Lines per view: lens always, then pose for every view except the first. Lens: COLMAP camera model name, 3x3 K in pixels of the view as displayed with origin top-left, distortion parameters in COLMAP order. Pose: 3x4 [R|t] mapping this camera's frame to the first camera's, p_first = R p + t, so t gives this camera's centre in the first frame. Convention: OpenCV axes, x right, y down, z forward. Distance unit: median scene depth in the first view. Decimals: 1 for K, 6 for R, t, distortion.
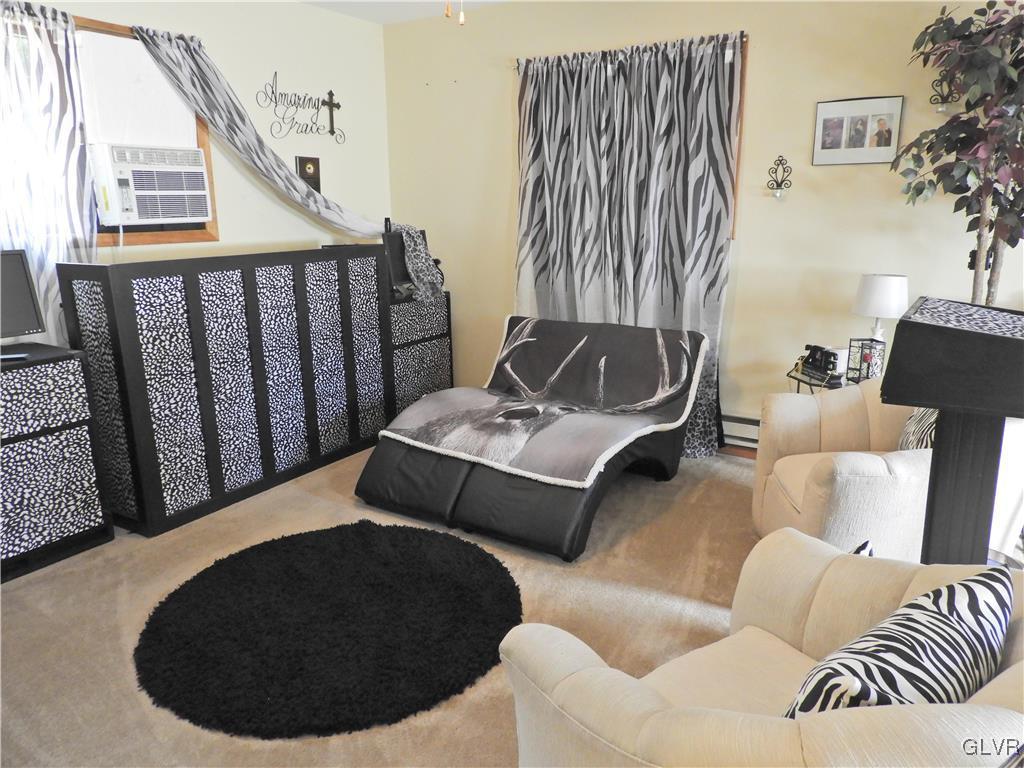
lens RADIAL K [[723.9, 0, 504.7], [0, 723.9, 384.7], [0, 0, 1]] dist [0.003523, -0.006224]
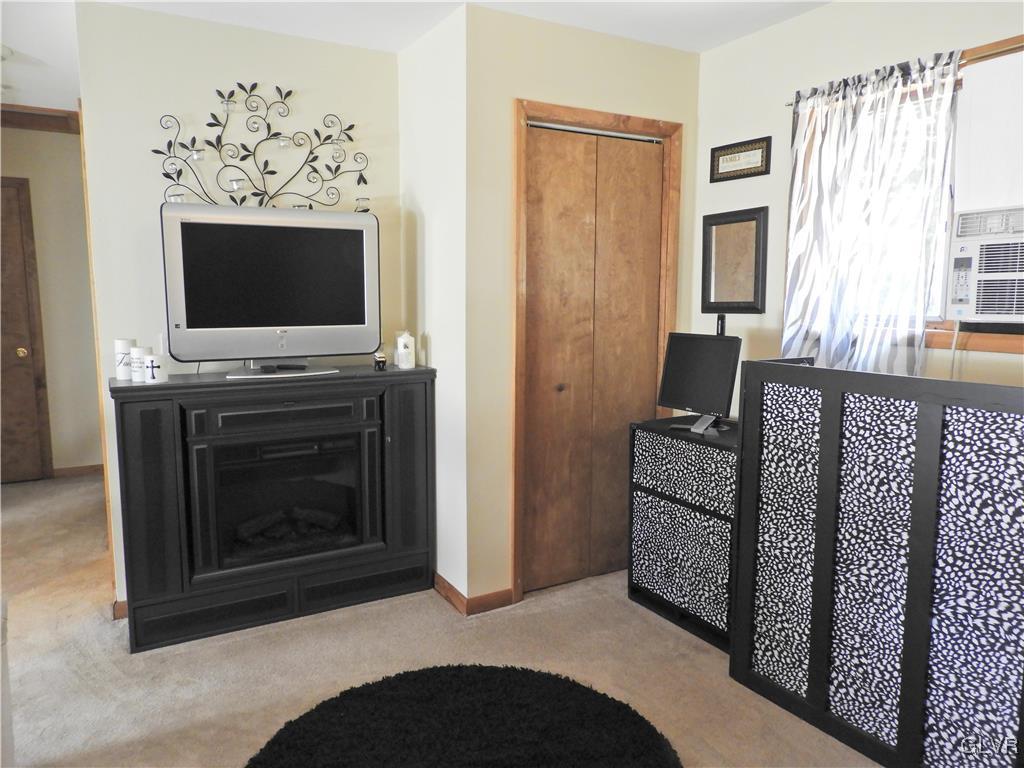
lens RADIAL K [[723.9, 0, 504.7], [0, 723.9, 384.7], [0, 0, 1]] dist [0.003523, -0.006224]
pose [[-0.467045, 0.119077, -0.876179, 0.341194], [-0.207692, 0.948396, 0.239601, -0.263236], [0.859496, 0.293880, -0.418212, 1.024950]]
